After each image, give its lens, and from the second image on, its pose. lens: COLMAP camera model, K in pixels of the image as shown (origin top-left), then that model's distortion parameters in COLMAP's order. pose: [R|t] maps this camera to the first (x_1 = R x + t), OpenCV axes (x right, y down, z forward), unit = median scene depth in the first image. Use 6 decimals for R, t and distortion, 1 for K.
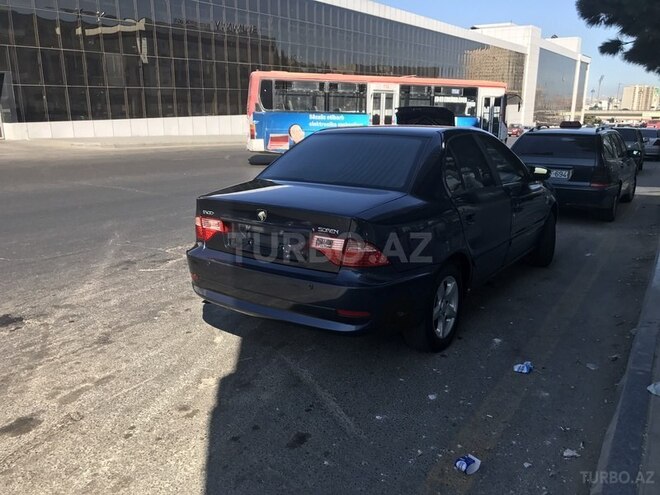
lens RADIAL K [[541.5, 0, 329.2], [0, 541.5, 236.6], [0, 0, 1]] dist [0.008299, 0.011548]
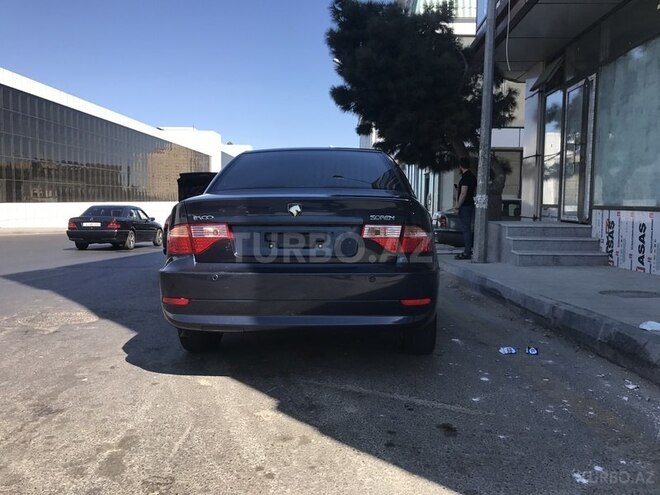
lens RADIAL K [[541.5, 0, 329.2], [0, 541.5, 236.6], [0, 0, 1]] dist [0.008299, 0.011548]
pose [[0.846388, -0.026319, 0.531916, -0.495488], [0.120204, 0.982446, -0.142658, 0.122713], [-0.518824, 0.184682, 0.834694, 0.220394]]
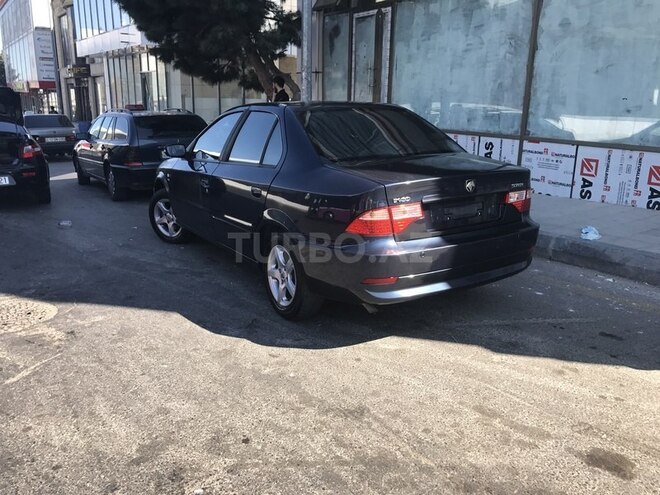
lens RADIAL K [[541.5, 0, 329.2], [0, 541.5, 236.6], [0, 0, 1]] dist [0.008299, 0.011548]
pose [[0.390138, -0.223200, 0.893294, -1.037614], [0.207938, 0.966468, 0.150669, -0.139238], [-0.896969, 0.126968, 0.423468, 0.743149]]
